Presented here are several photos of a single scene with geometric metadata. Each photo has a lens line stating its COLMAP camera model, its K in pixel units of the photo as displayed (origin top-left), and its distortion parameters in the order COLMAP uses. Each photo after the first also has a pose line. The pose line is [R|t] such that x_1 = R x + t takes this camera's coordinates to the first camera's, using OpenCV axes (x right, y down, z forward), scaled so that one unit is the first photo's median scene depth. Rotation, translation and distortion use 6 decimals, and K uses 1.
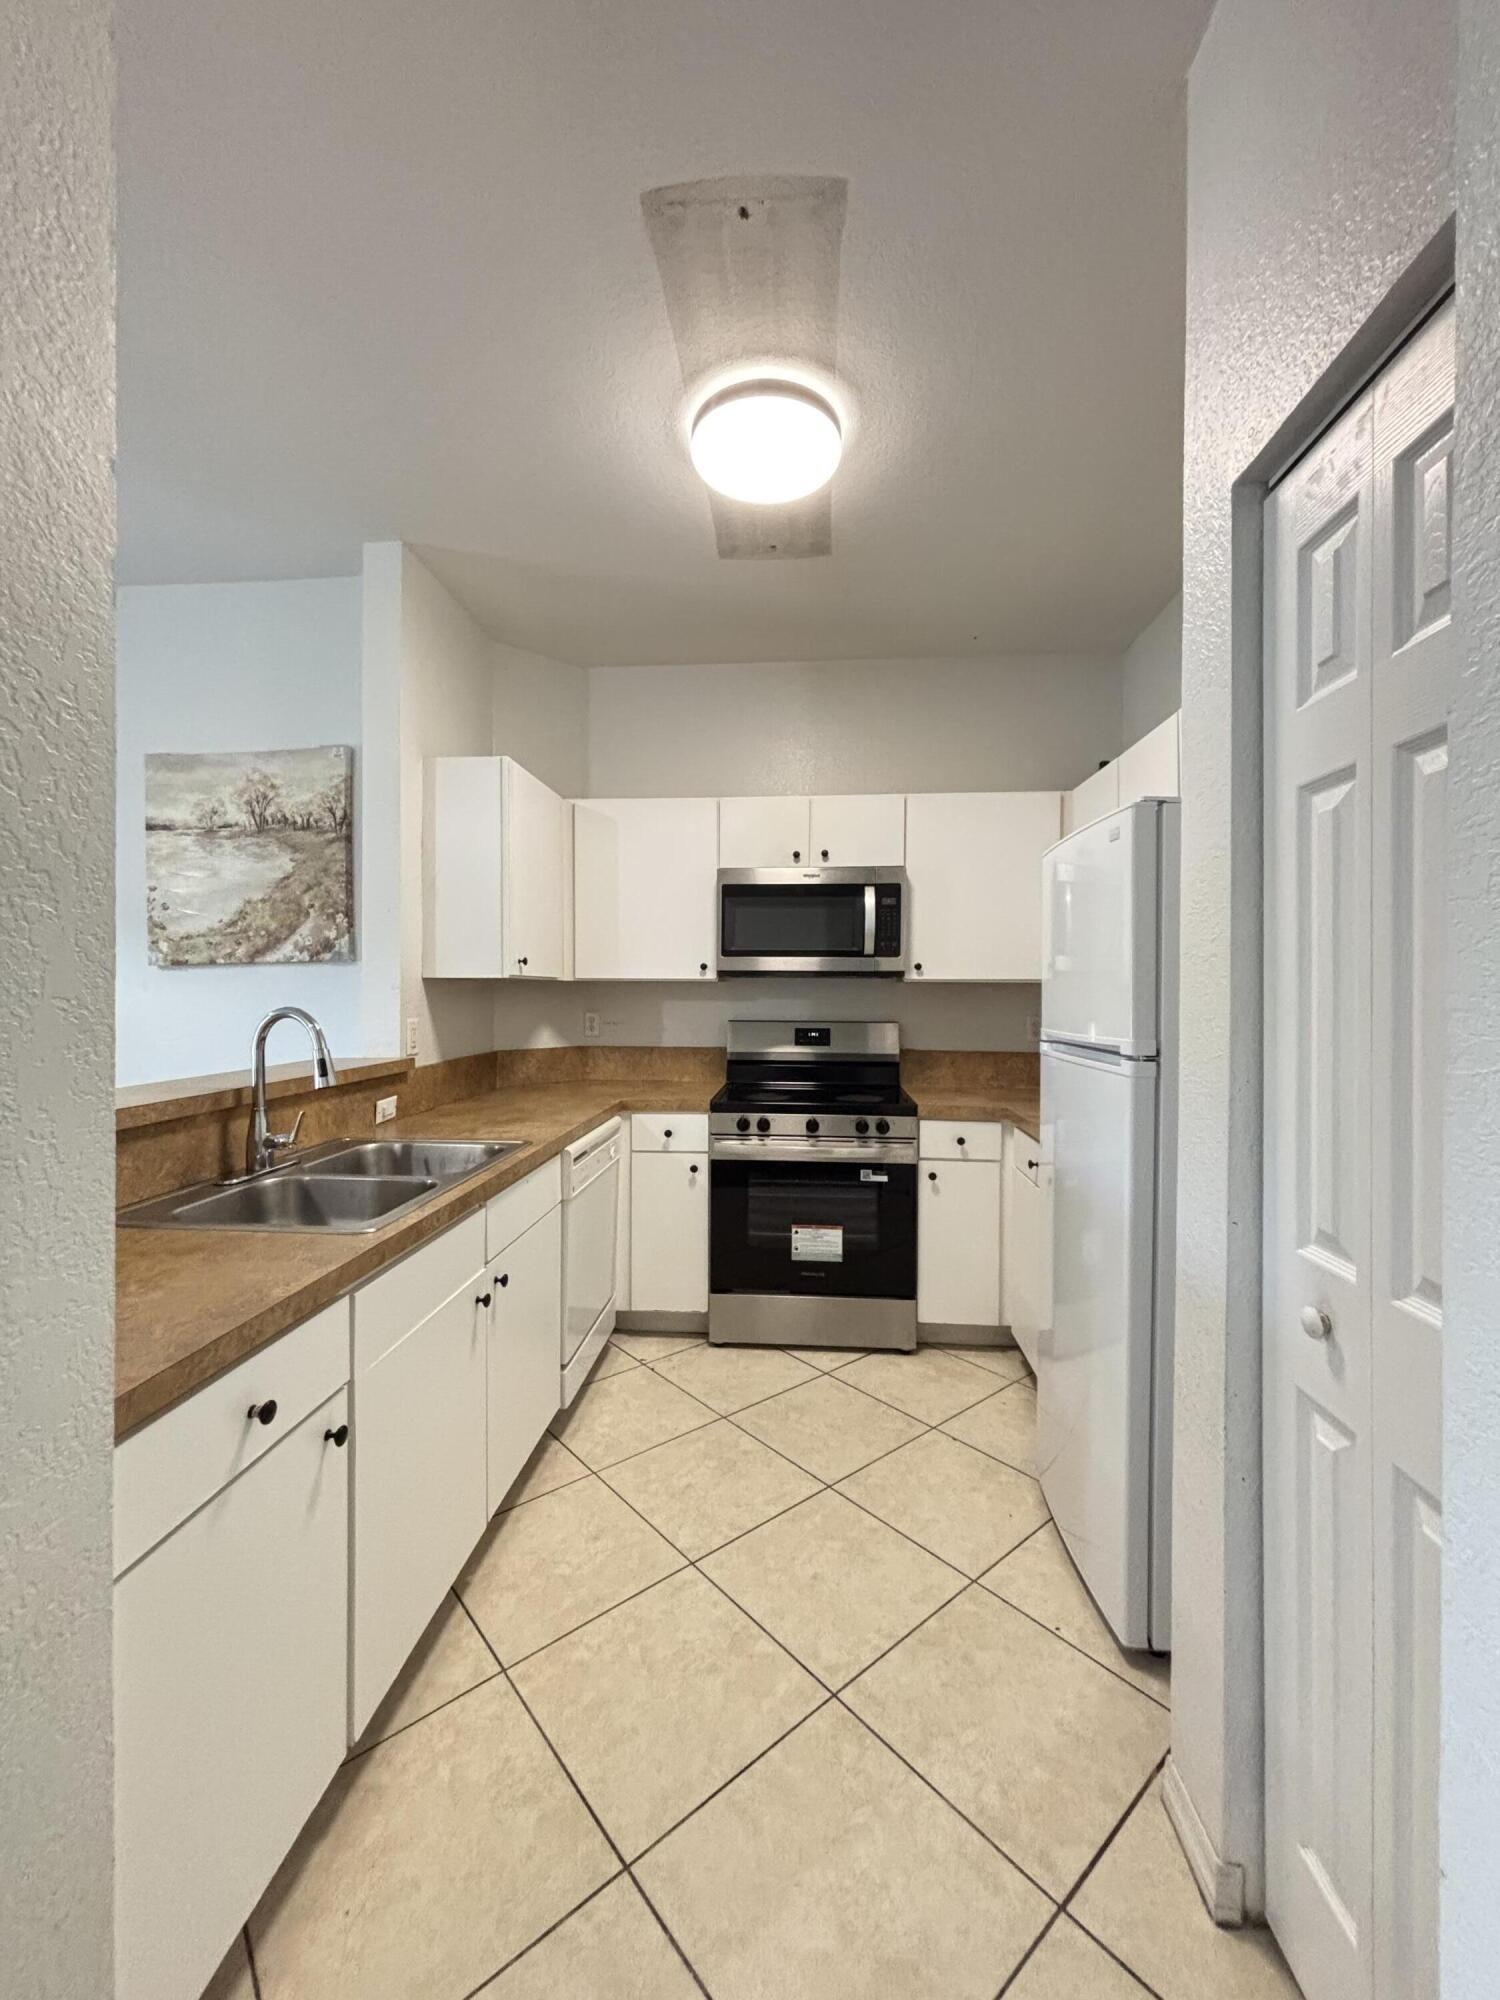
lens RADIAL K [[803.8, 0, 750.0], [0, 803.8, 1000.0], [0, 0, 1]] dist [0.000900, -0.000005]
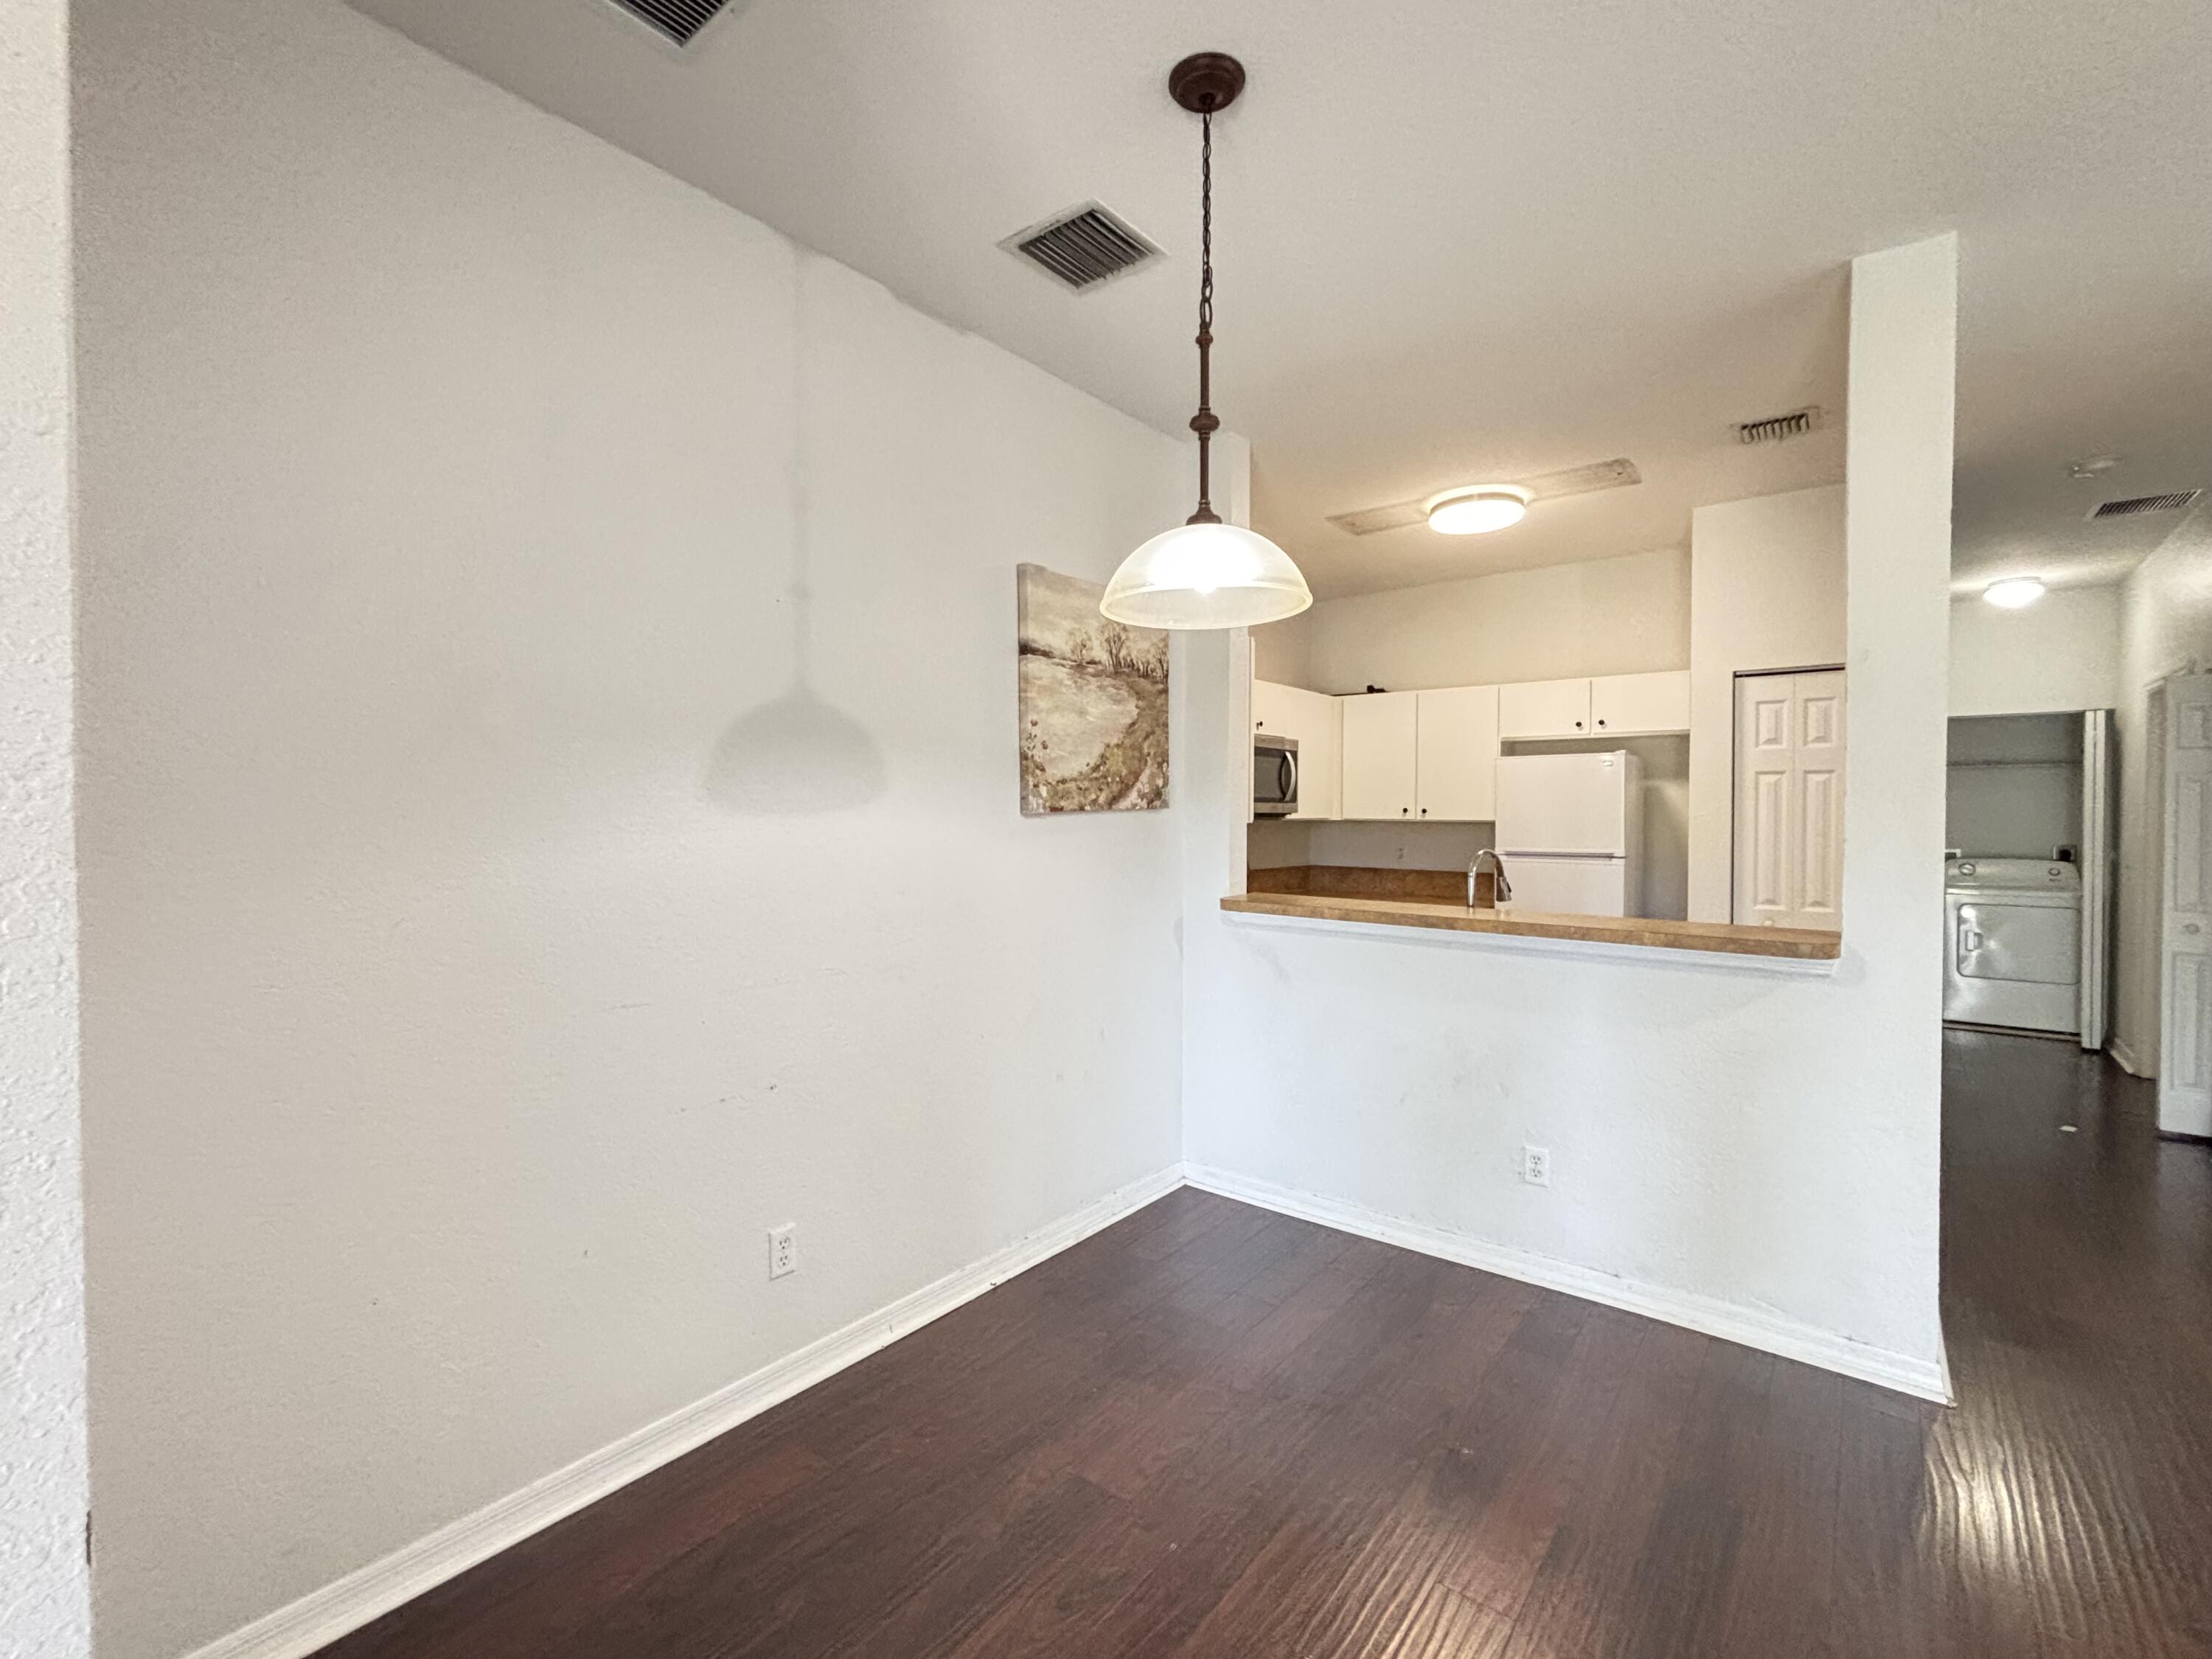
lens RADIAL K [[970.0, 0, 1106.0], [0, 970.0, 829.5], [0, 0, 1]] dist [0.014423, -0.000436]
pose [[0.551955, -0.018219, 0.833675, -1.579428], [0.010001, 0.999834, 0.015229, -0.040674], [-0.833814, -0.000068, 0.552046, 0.368935]]
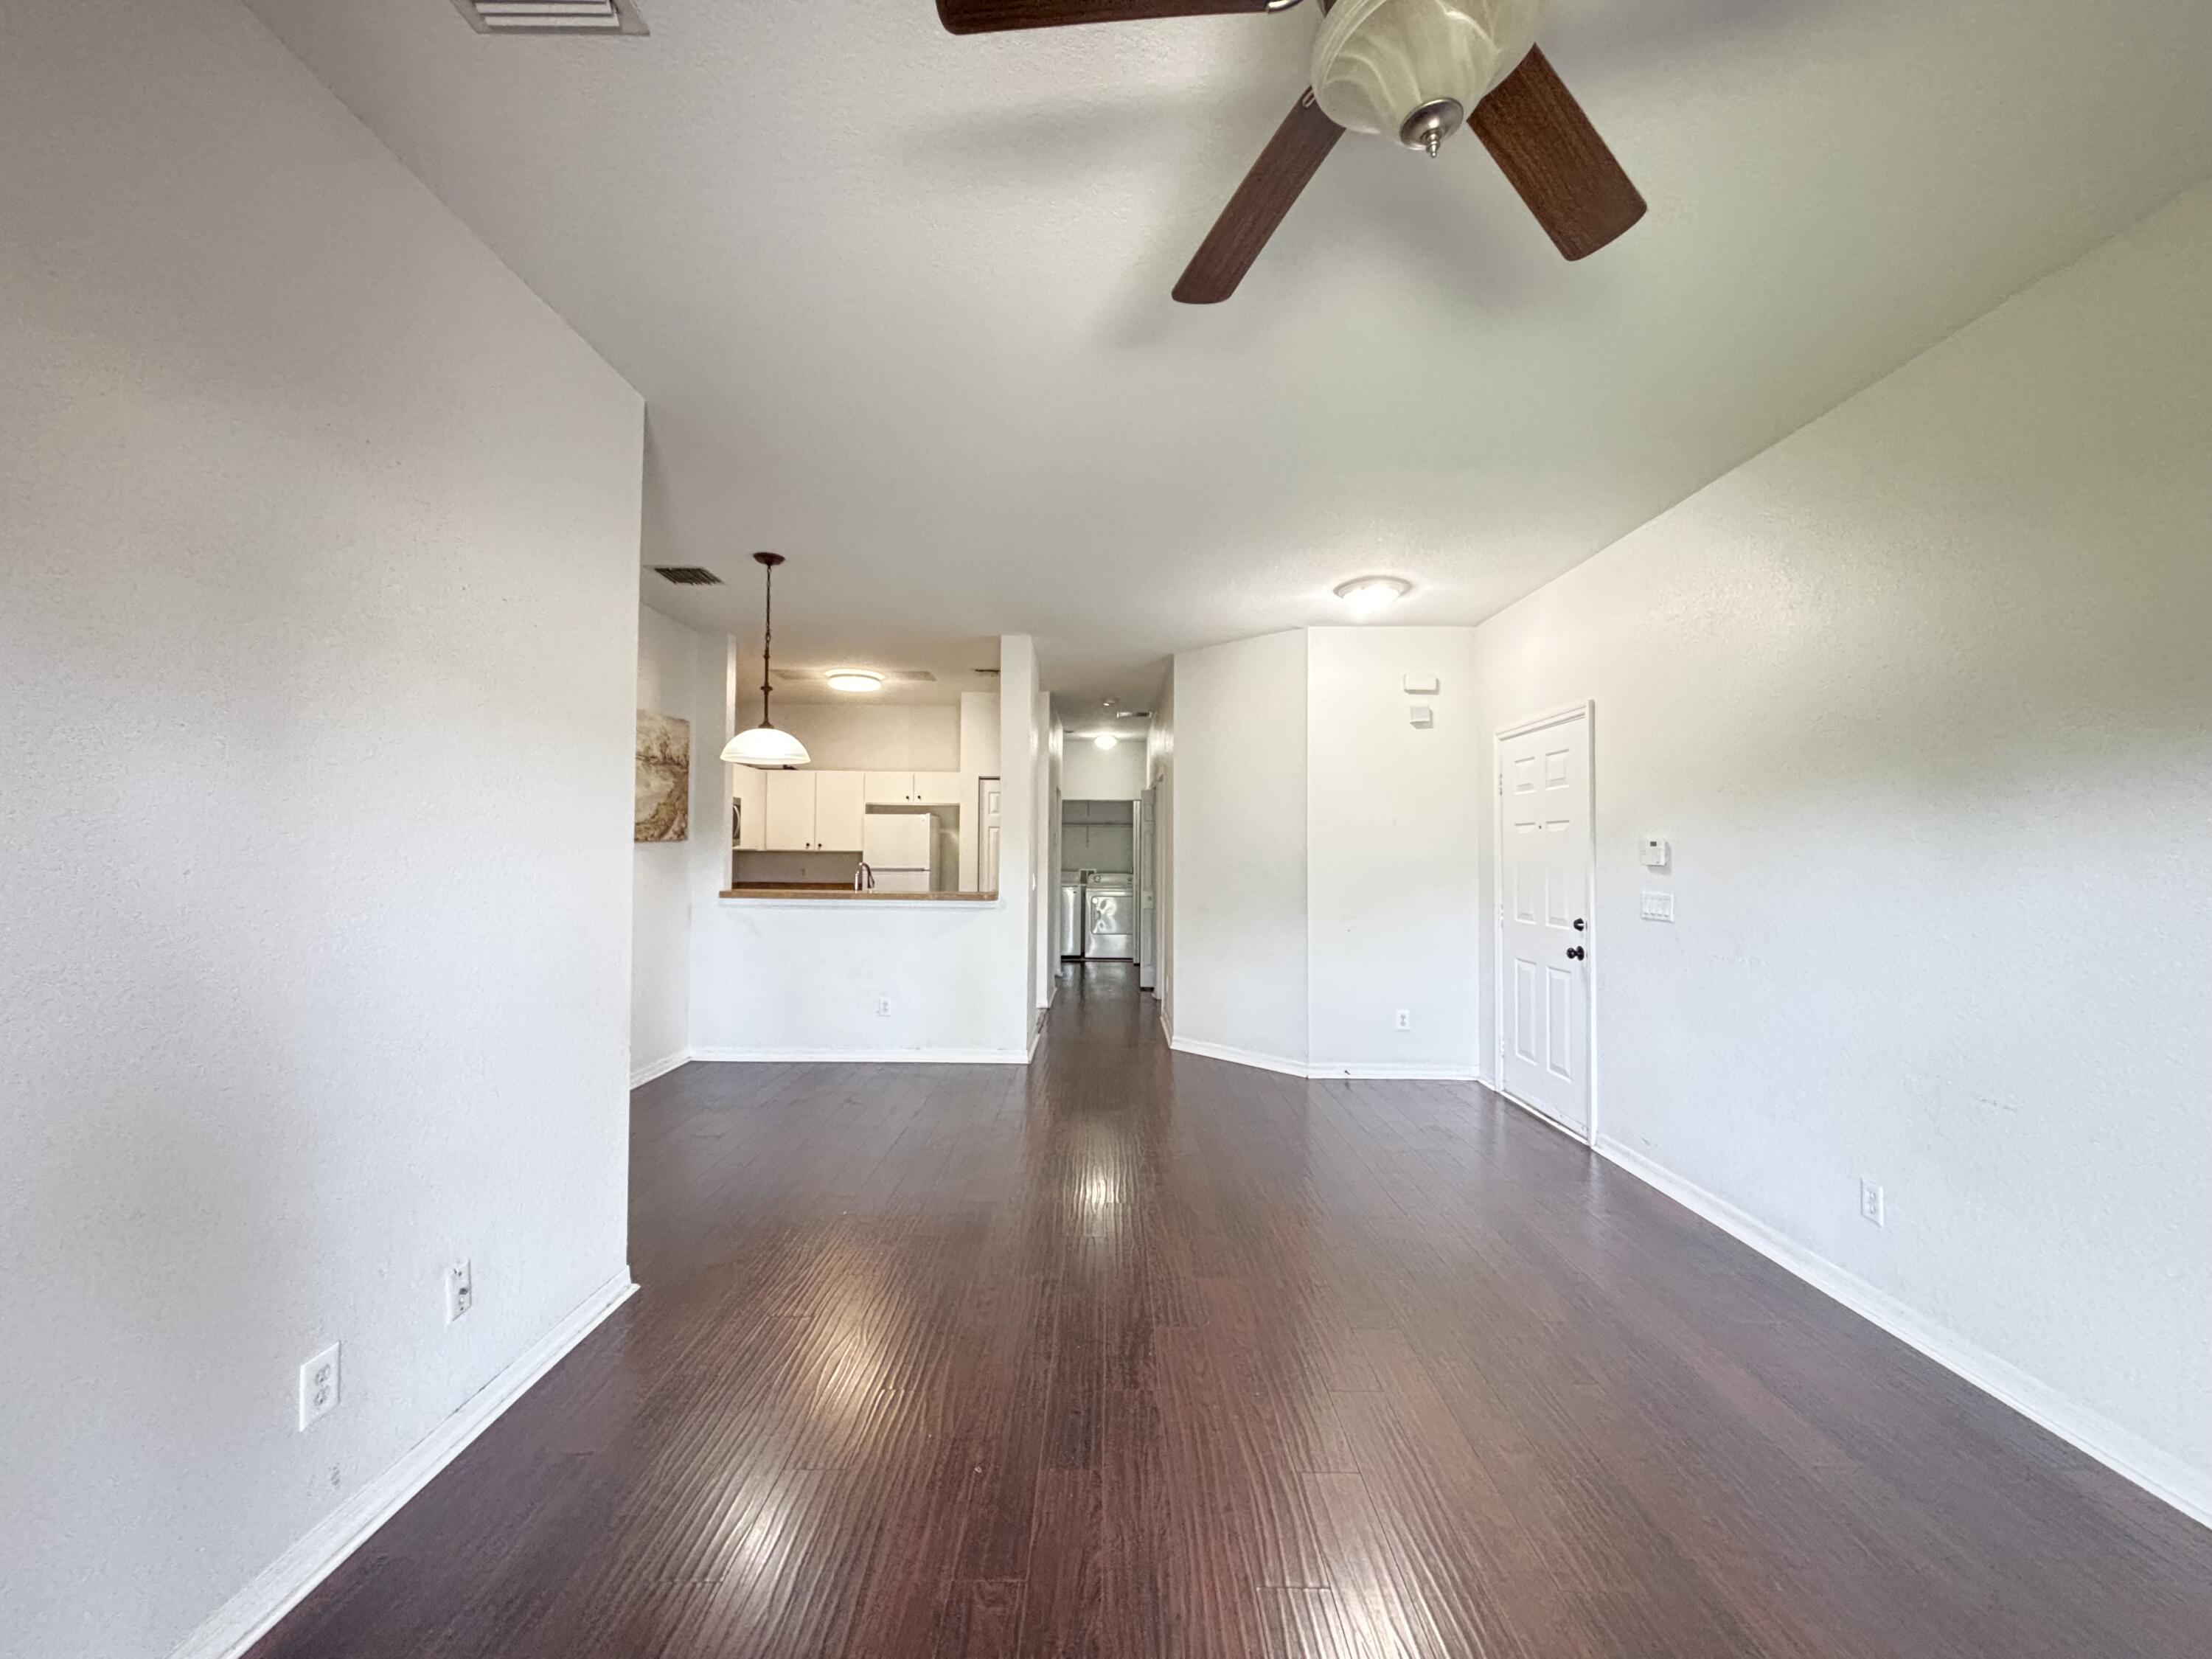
lens RADIAL K [[893.0, 0, 1112.4], [0, 893.0, 831.1], [0, 0, 1]] dist [-0.001500, -0.000092]
pose [[-0.084554, 0.020438, 0.996209, -2.556758], [0.002605, 0.999791, -0.020290, -0.025489], [-0.996416, 0.000880, -0.084589, 0.214476]]
